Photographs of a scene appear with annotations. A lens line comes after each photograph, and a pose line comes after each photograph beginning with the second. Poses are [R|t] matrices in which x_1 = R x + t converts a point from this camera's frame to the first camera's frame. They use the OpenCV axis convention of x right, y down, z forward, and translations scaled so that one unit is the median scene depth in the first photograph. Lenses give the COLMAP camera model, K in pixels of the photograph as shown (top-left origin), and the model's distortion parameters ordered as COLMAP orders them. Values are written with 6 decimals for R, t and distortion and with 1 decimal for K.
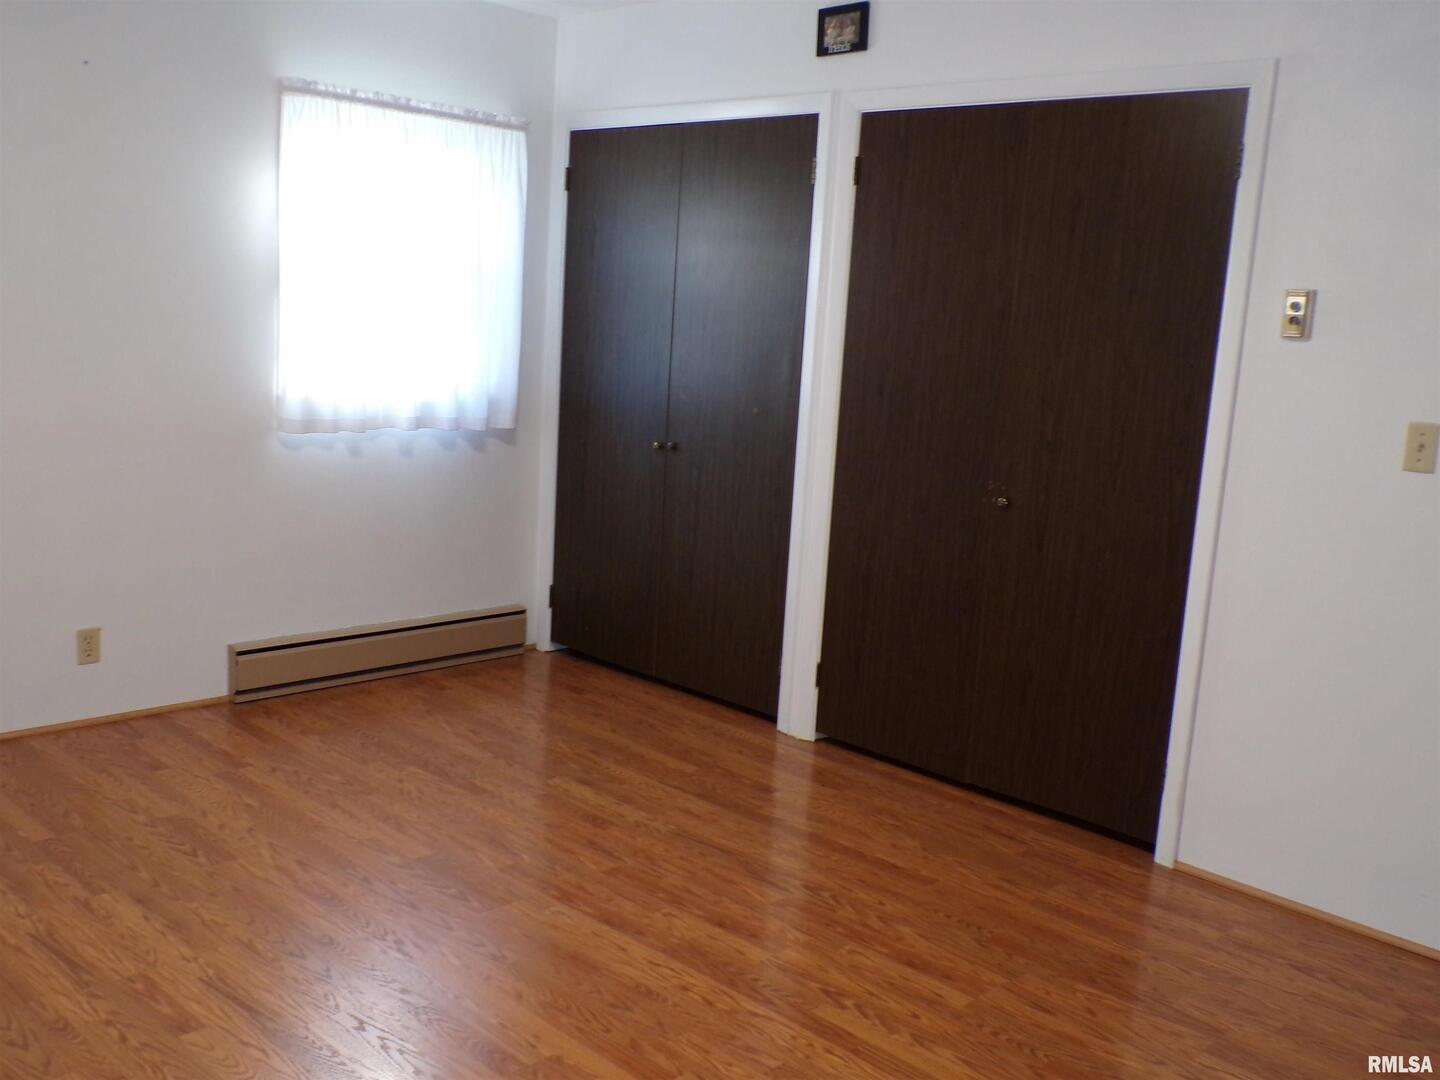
lens RADIAL K [[1338.4, 0, 720.4], [0, 1338.4, 539.9], [0, 0, 1]] dist [-0.014825, 0.000000]
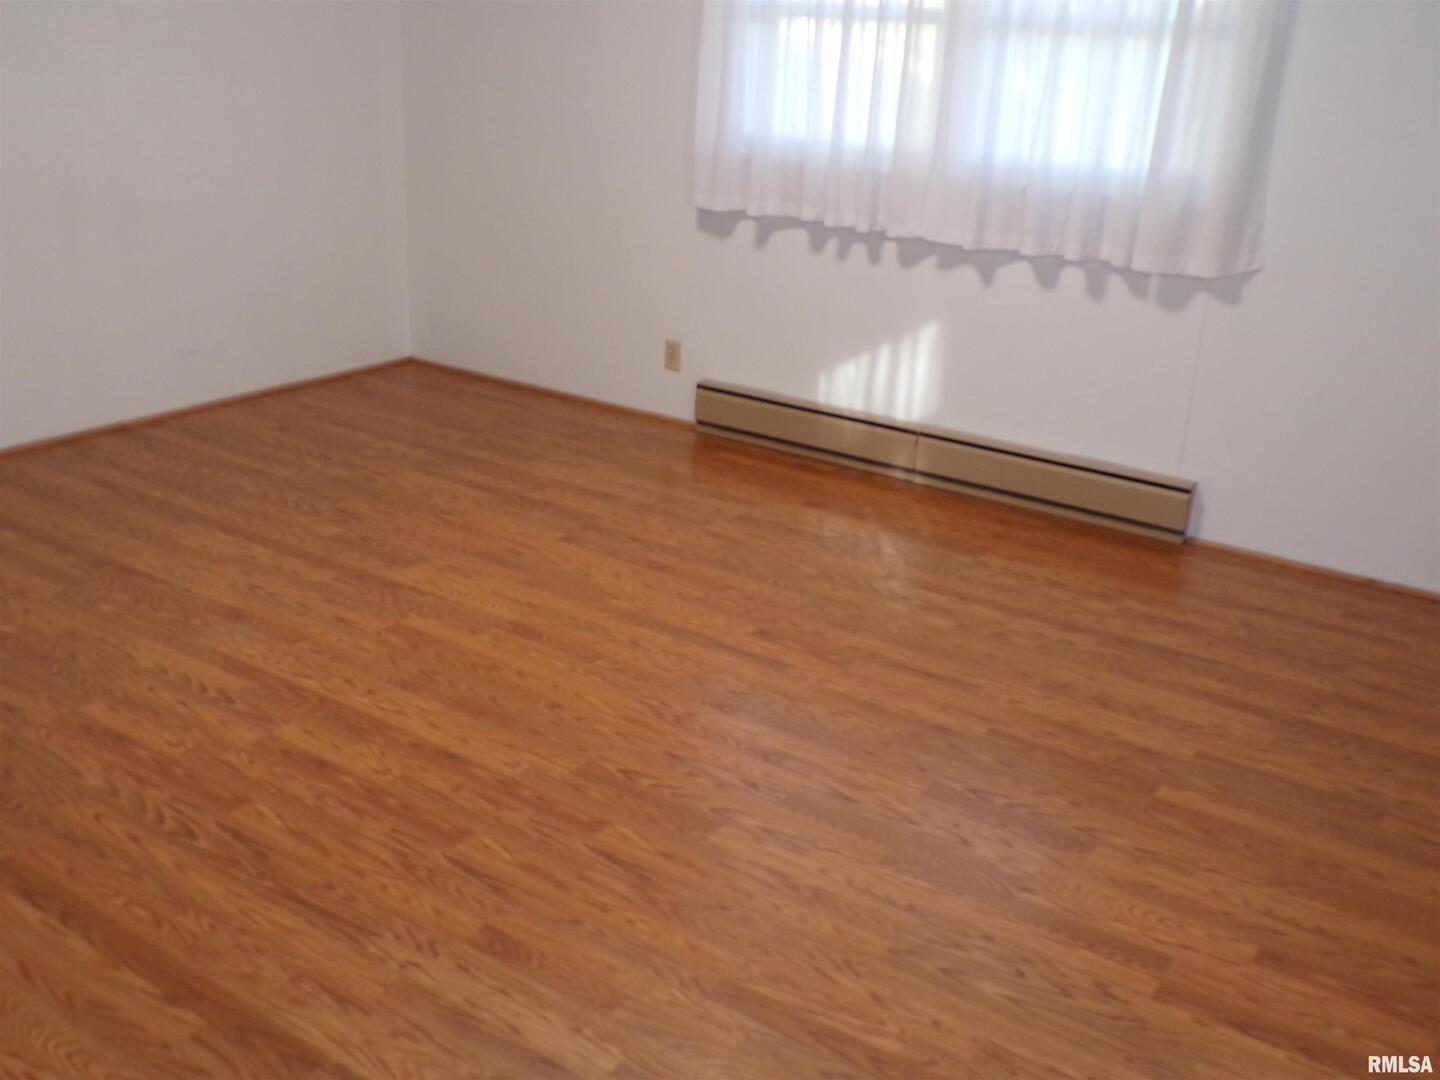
lens RADIAL K [[1338.4, 0, 719.8], [0, 1338.4, 540.8], [0, 0, 1]] dist [-0.014825, 0.000000]
pose [[-0.978504, -0.034278, -0.203357, -0.071646], [-0.135314, 0.850852, 0.507681, -0.317774], [0.155625, 0.524286, -0.837201, 1.705714]]
